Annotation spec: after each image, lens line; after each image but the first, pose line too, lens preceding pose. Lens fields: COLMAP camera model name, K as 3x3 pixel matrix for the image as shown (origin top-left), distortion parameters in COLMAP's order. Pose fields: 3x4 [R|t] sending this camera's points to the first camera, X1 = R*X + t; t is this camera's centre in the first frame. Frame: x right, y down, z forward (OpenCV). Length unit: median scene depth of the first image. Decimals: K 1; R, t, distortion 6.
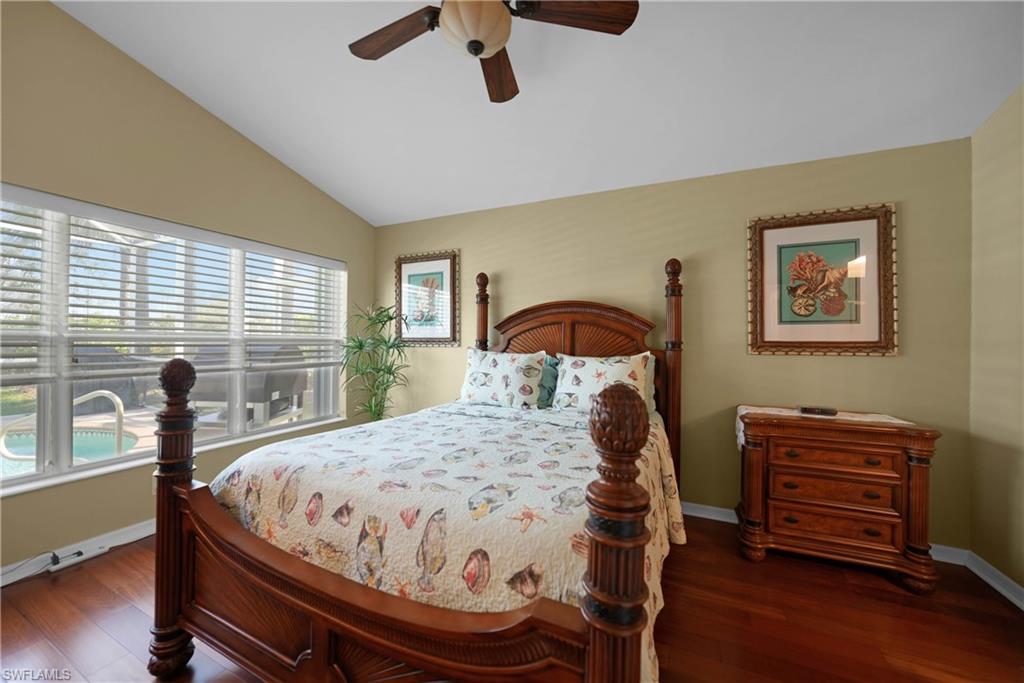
lens RADIAL K [[353.5, 0, 515.6], [0, 353.5, 341.5], [0, 0, 1]] dist [-0.025098, 0.004715]
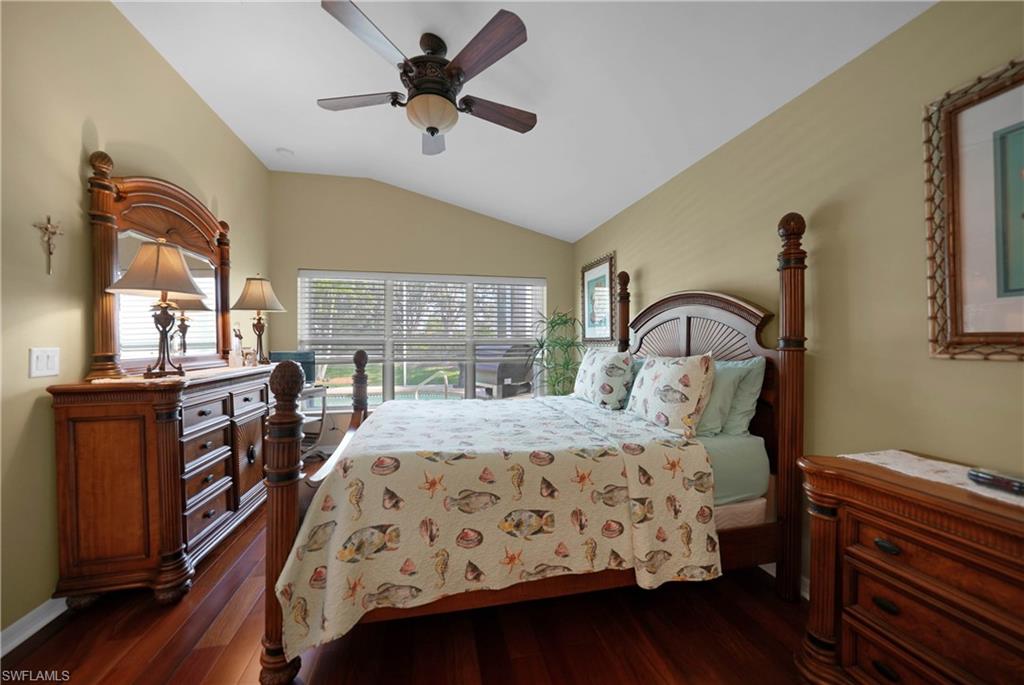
lens RADIAL K [[353.5, 0, 517.0], [0, 353.5, 342.4], [0, 0, 1]] dist [-0.025098, 0.004715]
pose [[0.643012, -0.007208, -0.765823, 0.636600], [0.006922, 0.999970, -0.003600, 0.009105], [0.765825, -0.002986, 0.643042, 0.179624]]
